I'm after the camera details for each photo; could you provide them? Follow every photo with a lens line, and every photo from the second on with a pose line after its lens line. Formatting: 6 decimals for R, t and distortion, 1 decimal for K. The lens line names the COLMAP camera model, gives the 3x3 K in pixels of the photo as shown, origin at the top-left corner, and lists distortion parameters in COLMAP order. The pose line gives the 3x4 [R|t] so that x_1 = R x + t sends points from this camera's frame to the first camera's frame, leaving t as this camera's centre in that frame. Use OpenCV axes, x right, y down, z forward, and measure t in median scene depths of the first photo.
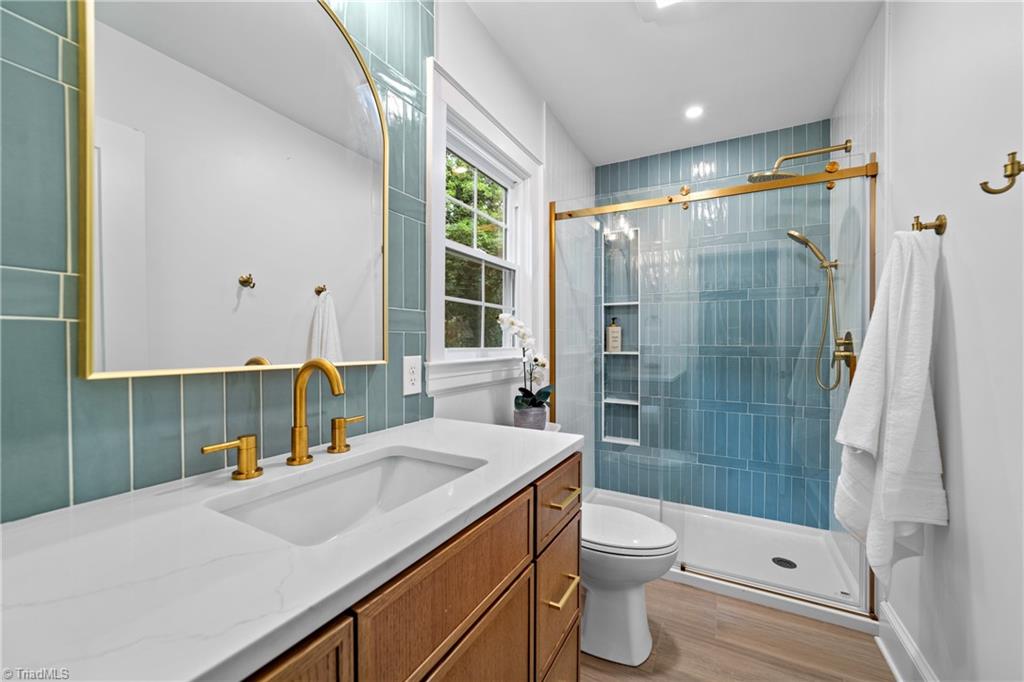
lens RADIAL K [[395.9, 0, 512.0], [0, 395.9, 341.0], [0, 0, 1]] dist [-0.013000, 0.006238]
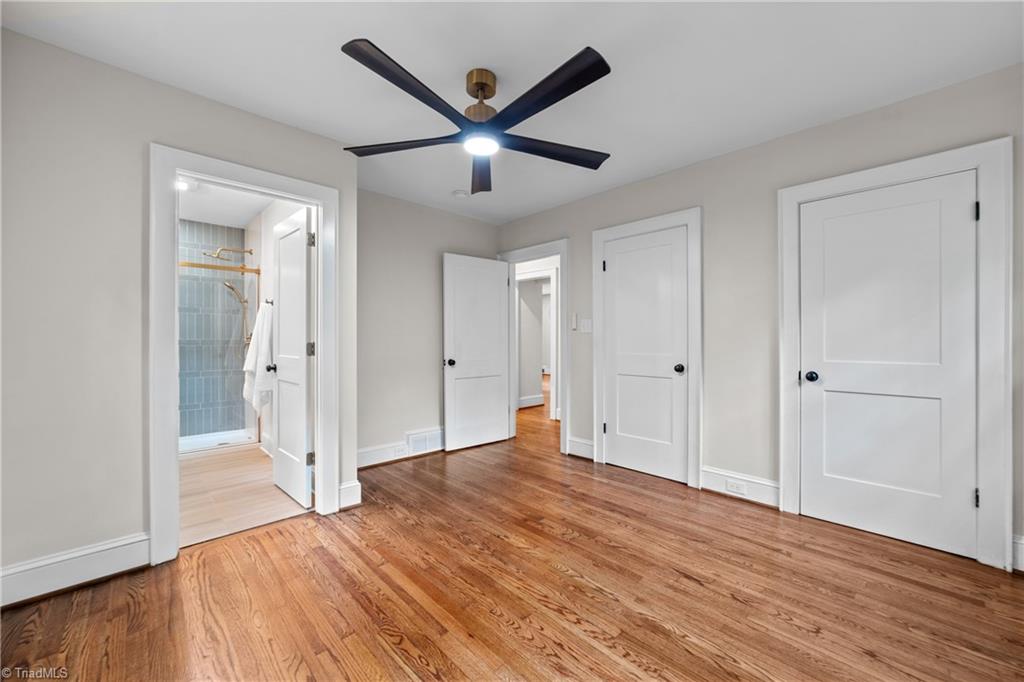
lens RADIAL K [[395.9, 0, 512.0], [0, 395.9, 341.0], [0, 0, 1]] dist [-0.013000, 0.006238]
pose [[0.302251, -0.000814, 0.953228, -0.844061], [-0.001915, 0.999997, 0.001461, 0.015258], [-0.953226, -0.002268, 0.302249, -1.103503]]
